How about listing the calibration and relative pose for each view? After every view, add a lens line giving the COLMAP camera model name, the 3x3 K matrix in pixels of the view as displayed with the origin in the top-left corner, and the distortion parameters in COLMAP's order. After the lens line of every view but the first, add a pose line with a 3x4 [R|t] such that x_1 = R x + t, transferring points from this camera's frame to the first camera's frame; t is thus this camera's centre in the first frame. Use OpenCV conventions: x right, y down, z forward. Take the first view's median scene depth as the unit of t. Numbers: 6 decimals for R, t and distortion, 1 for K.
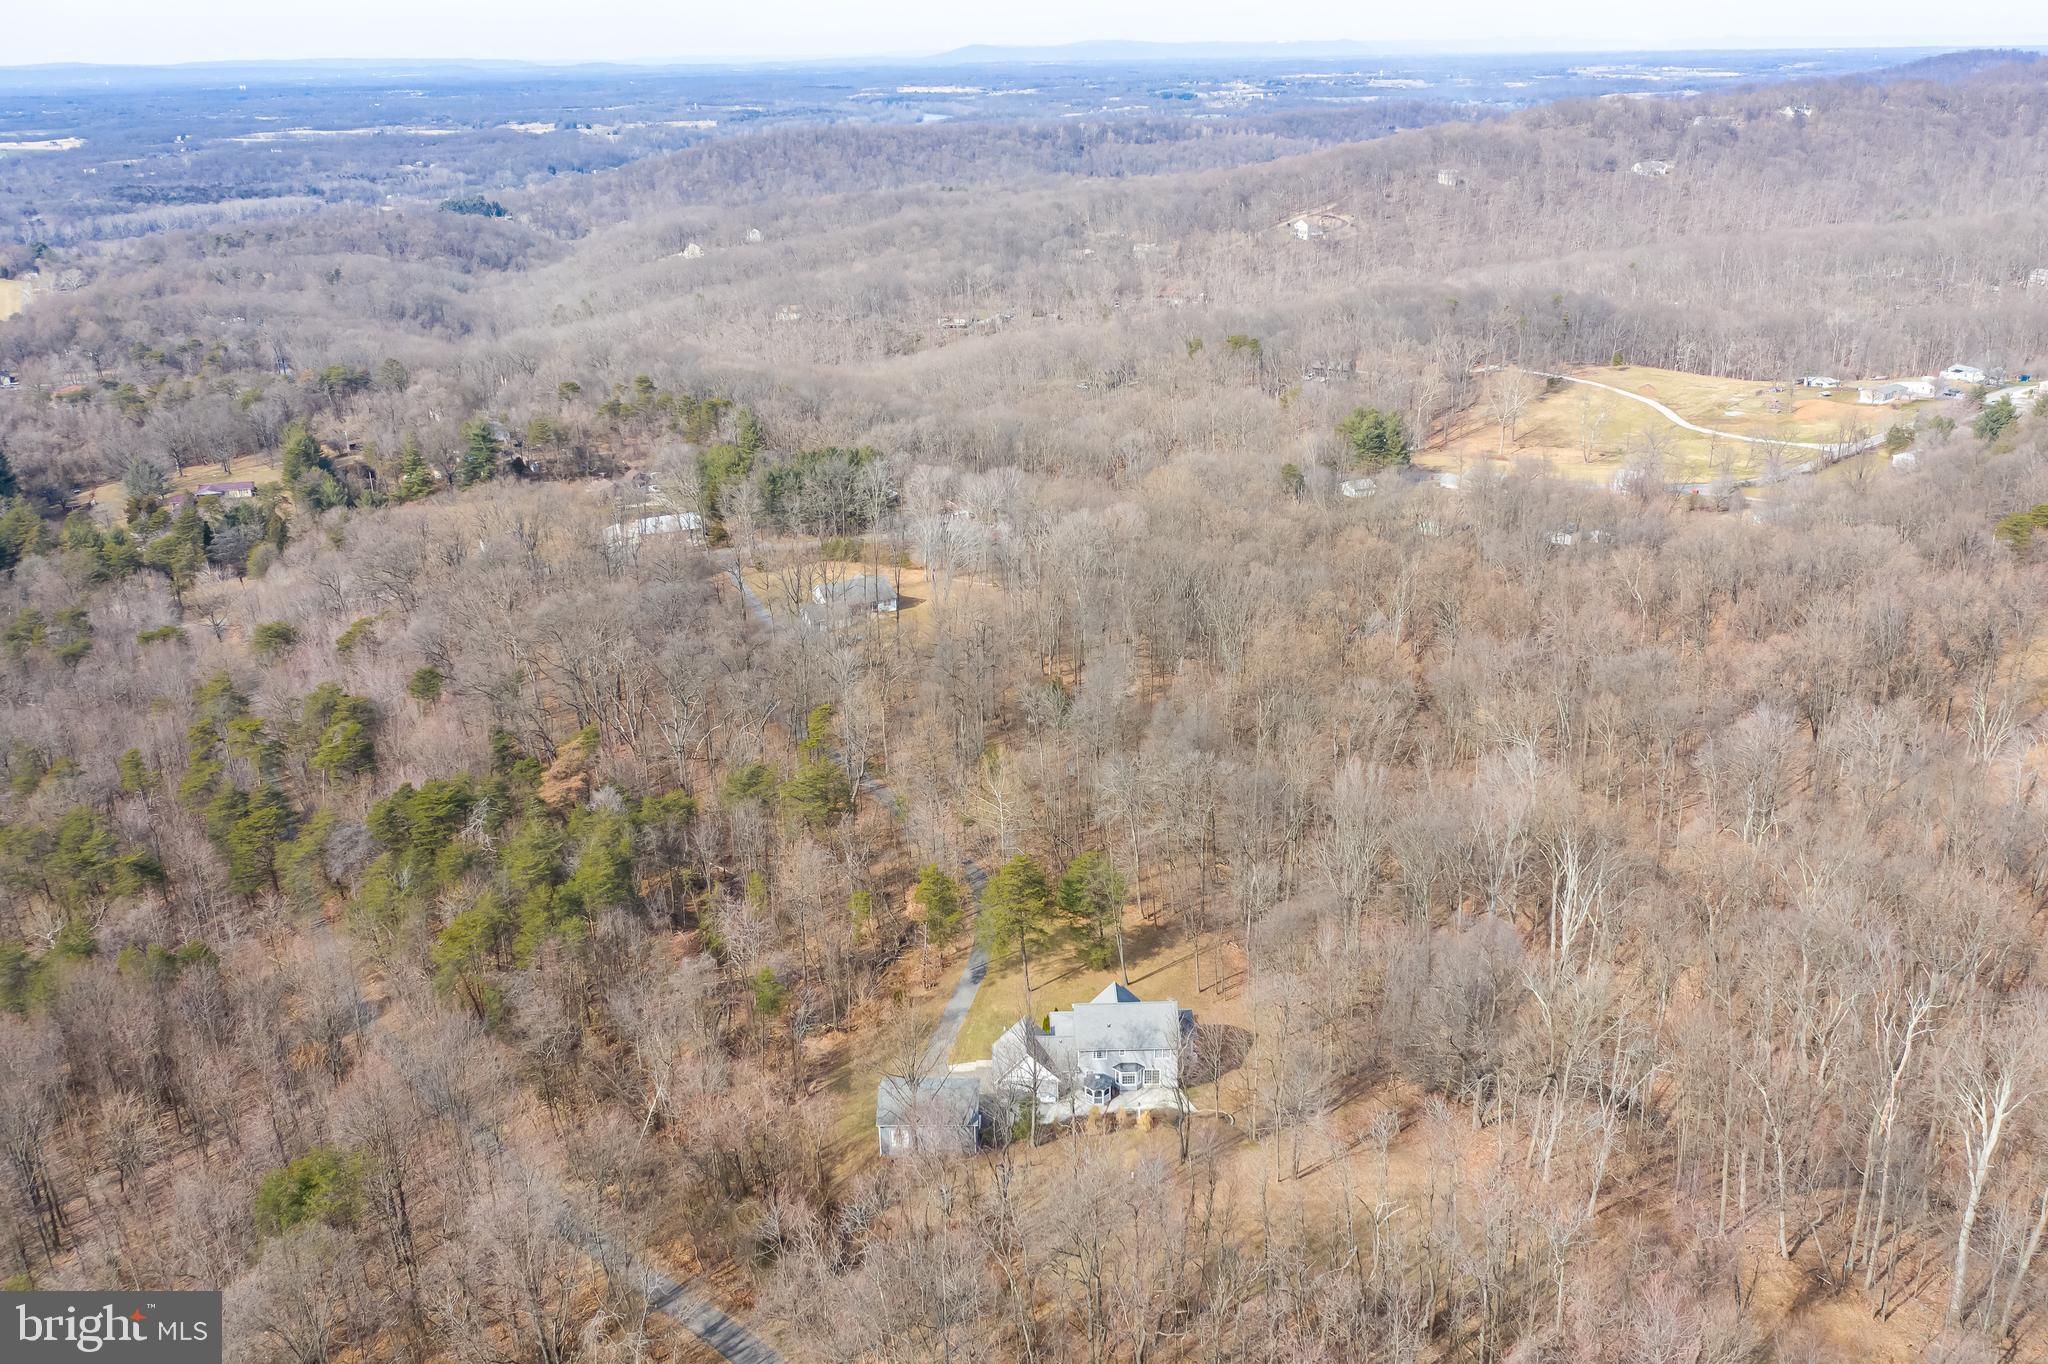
lens RADIAL K [[1622.3, 0, 1024.0], [0, 1622.3, 682.0], [0, 0, 1]] dist [-0.009609, -0.001321]
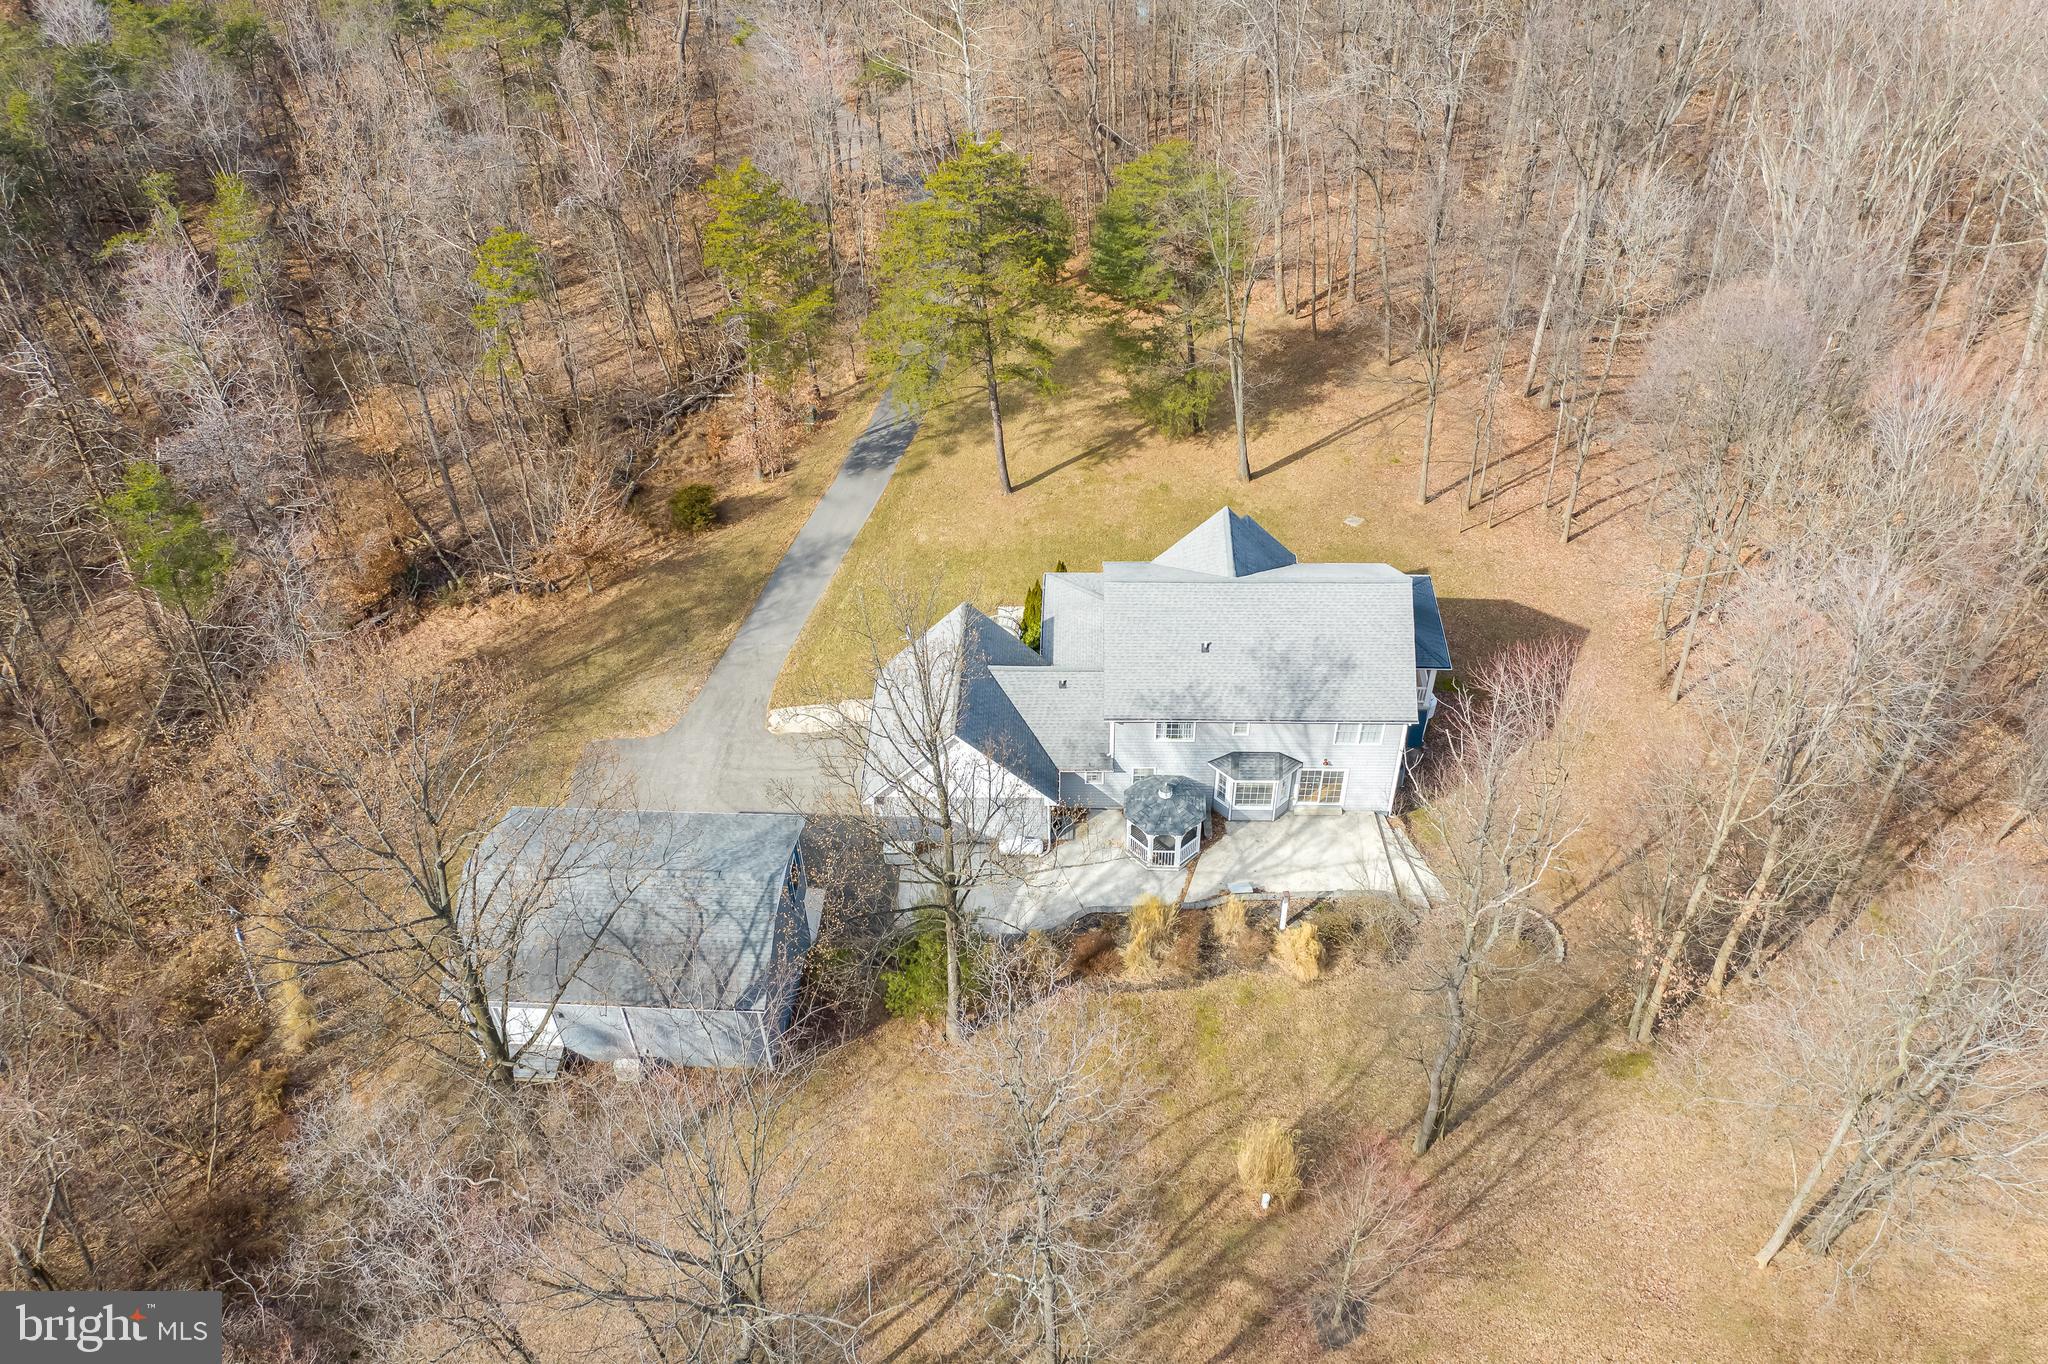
lens RADIAL K [[1622.3, 0, 1024.0], [0, 1622.3, 682.0], [0, 0, 1]] dist [-0.009609, -0.001321]
pose [[0.998824, 0.027620, -0.039837, 0.025353], [-0.010728, 0.927367, 0.373999, 0.083081], [0.047273, -0.373132, 0.926573, 0.611935]]
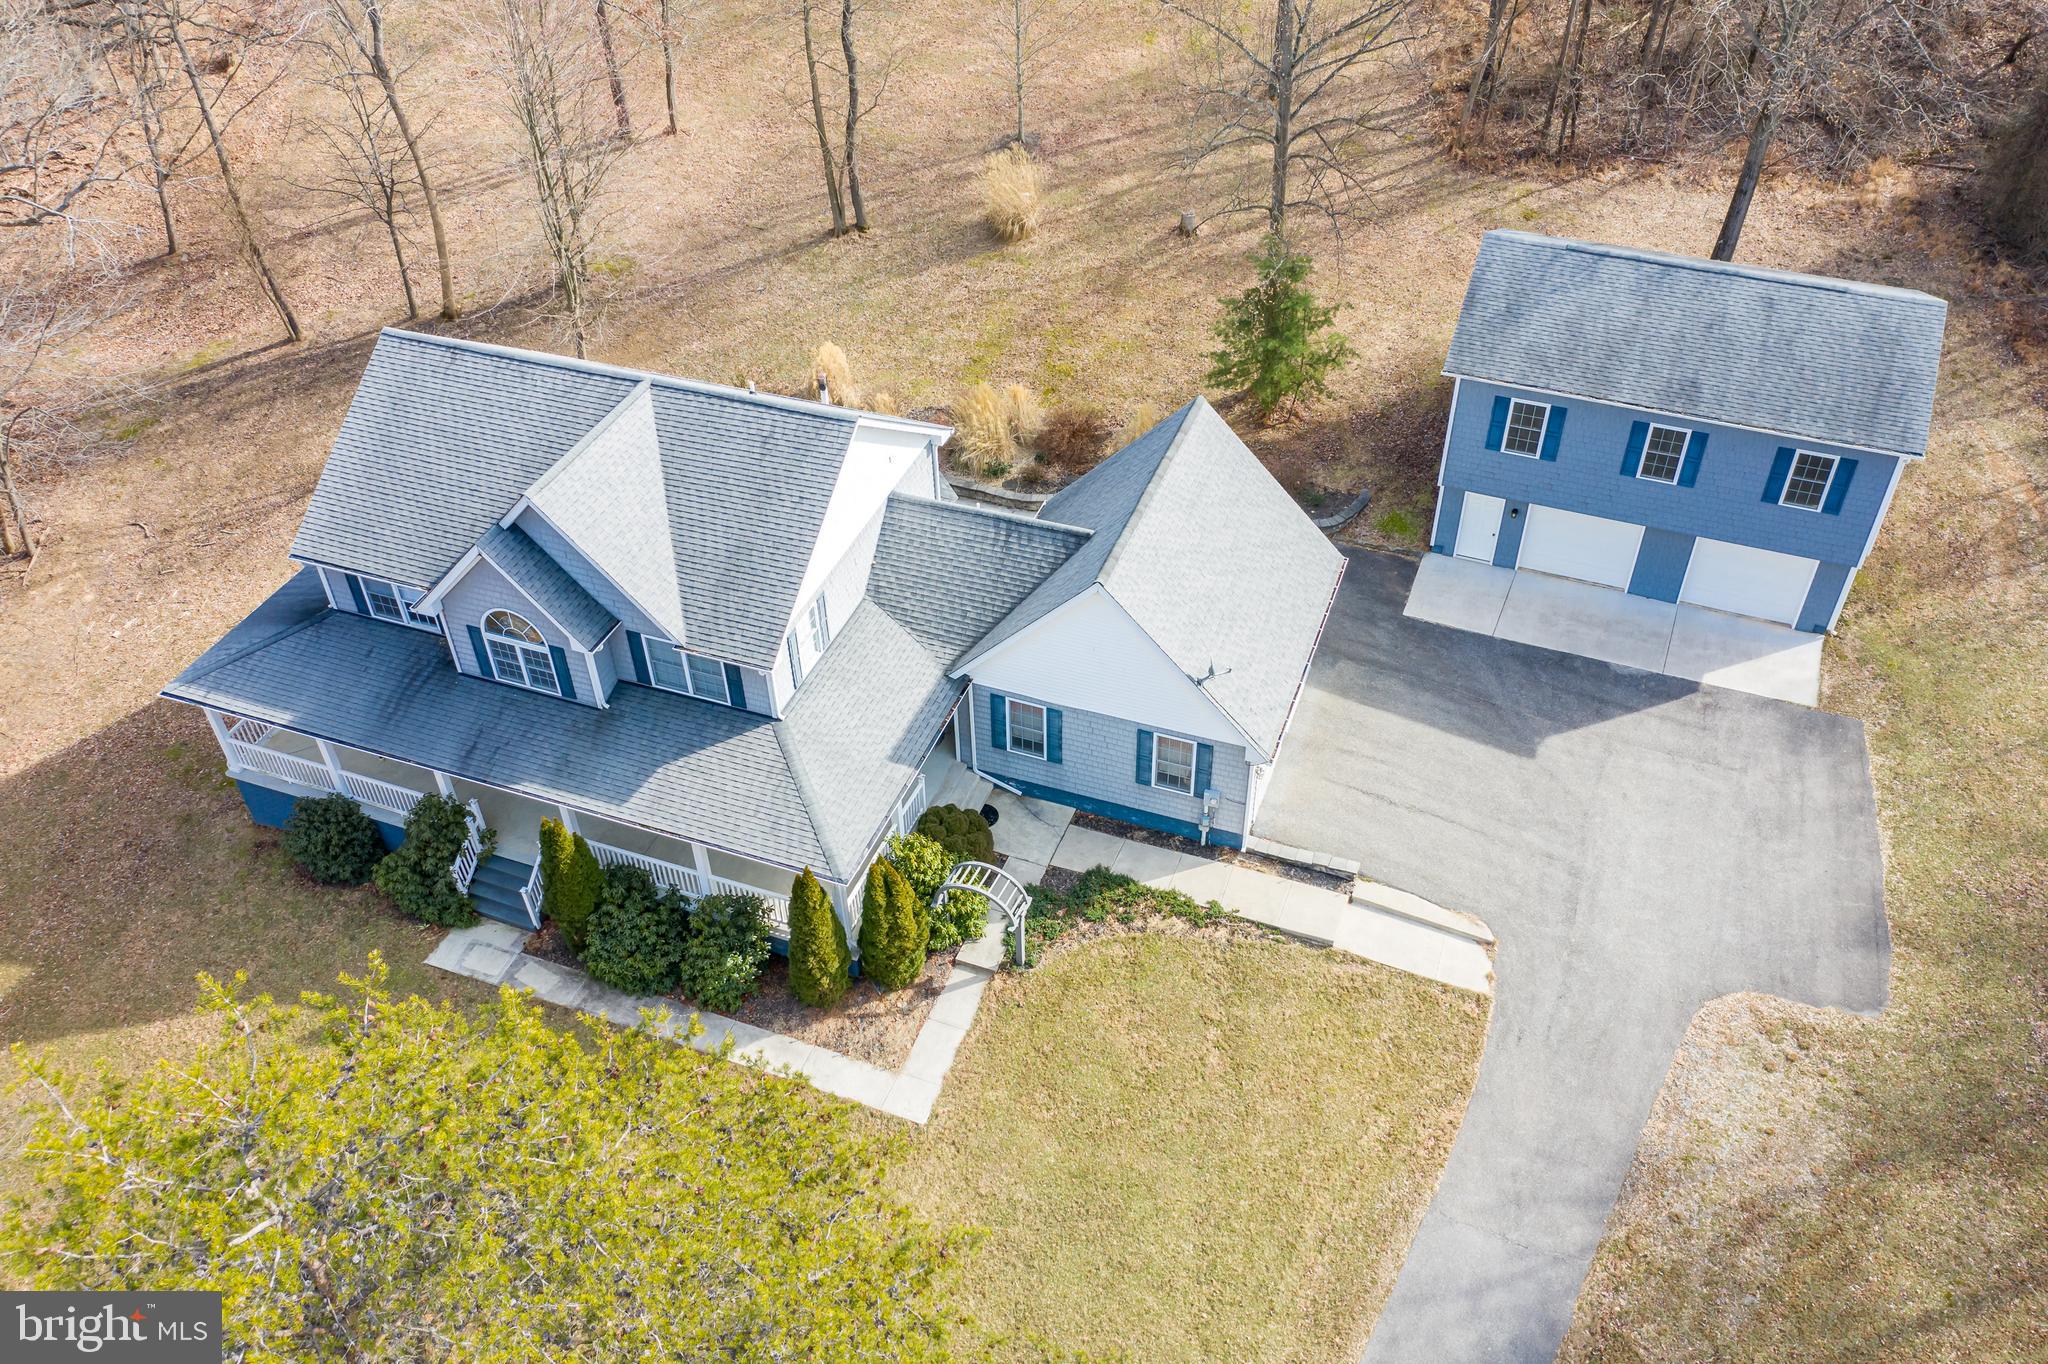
lens RADIAL K [[1622.3, 0, 1024.0], [0, 1622.3, 682.0], [0, 0, 1]] dist [-0.009609, -0.001321]
pose [[-0.930330, -0.211394, 0.299666, -0.042122], [0.160959, 0.498849, 0.851611, 0.058549], [-0.329513, 0.840513, -0.430068, 0.993569]]
